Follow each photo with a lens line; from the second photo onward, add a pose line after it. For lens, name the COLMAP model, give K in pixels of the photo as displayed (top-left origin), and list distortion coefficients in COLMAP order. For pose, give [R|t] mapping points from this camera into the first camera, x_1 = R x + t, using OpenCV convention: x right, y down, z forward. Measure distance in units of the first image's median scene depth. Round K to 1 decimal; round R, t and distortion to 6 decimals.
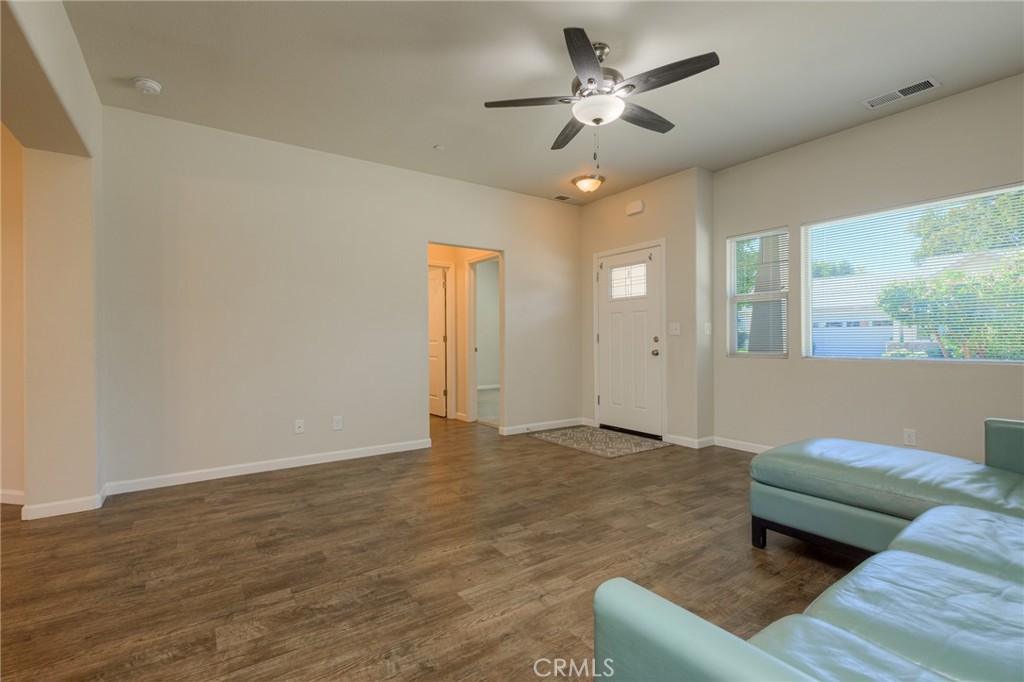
lens RADIAL K [[466.2, 0, 515.2], [0, 466.2, 337.9], [0, 0, 1]] dist [0.010850, -0.001870]
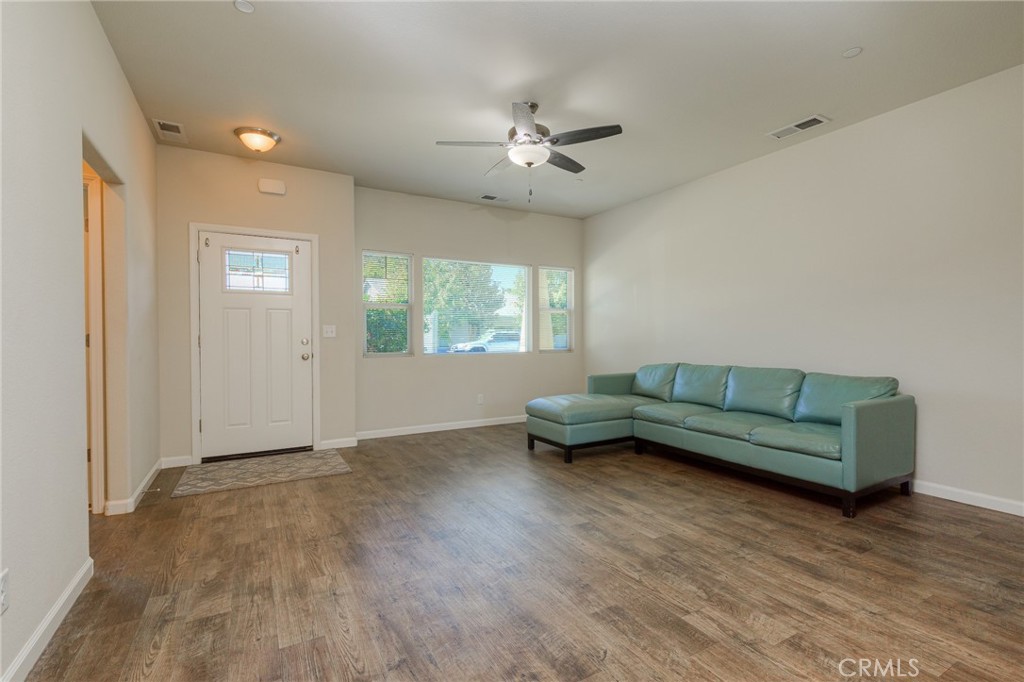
lens RADIAL K [[466.2, 0, 514.3], [0, 466.2, 340.3], [0, 0, 1]] dist [0.010850, -0.001870]
pose [[0.087853, 0.002098, 0.996131, -1.058580], [-0.000304, 0.999998, -0.002079, 0.003377], [-0.996133, -0.000120, 0.087853, 0.934569]]
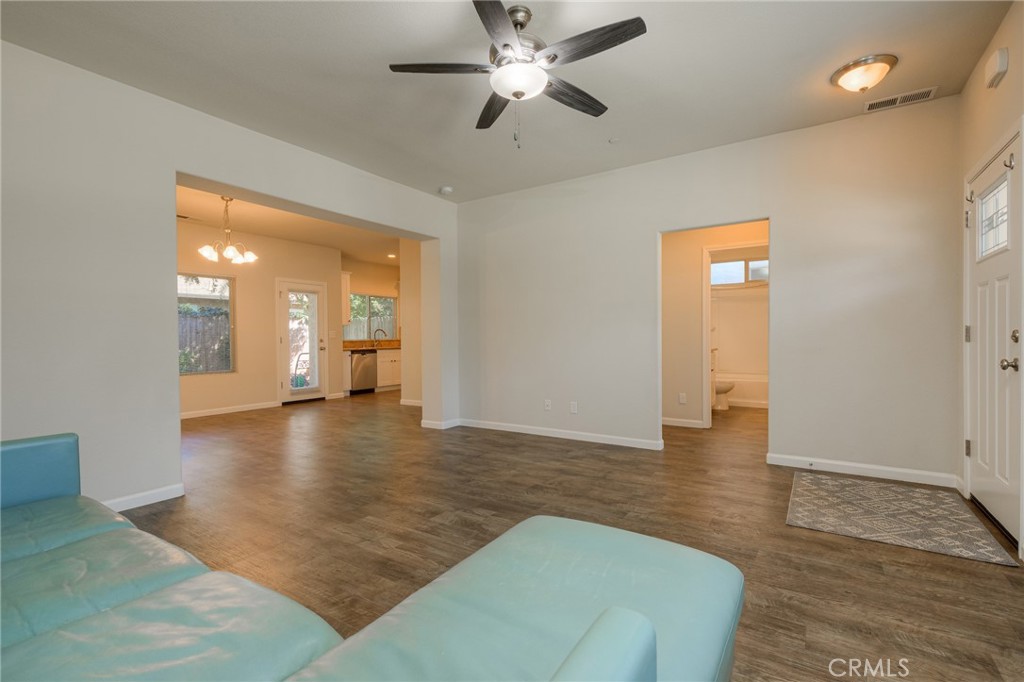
lens RADIAL K [[466.2, 0, 511.2], [0, 466.2, 341.7], [0, 0, 1]] dist [0.010850, -0.001870]
pose [[0.368678, 0.013015, -0.929466, 1.010882], [0.010887, 0.999773, 0.018318, -0.010213], [0.929493, -0.016873, 0.368453, 0.652993]]
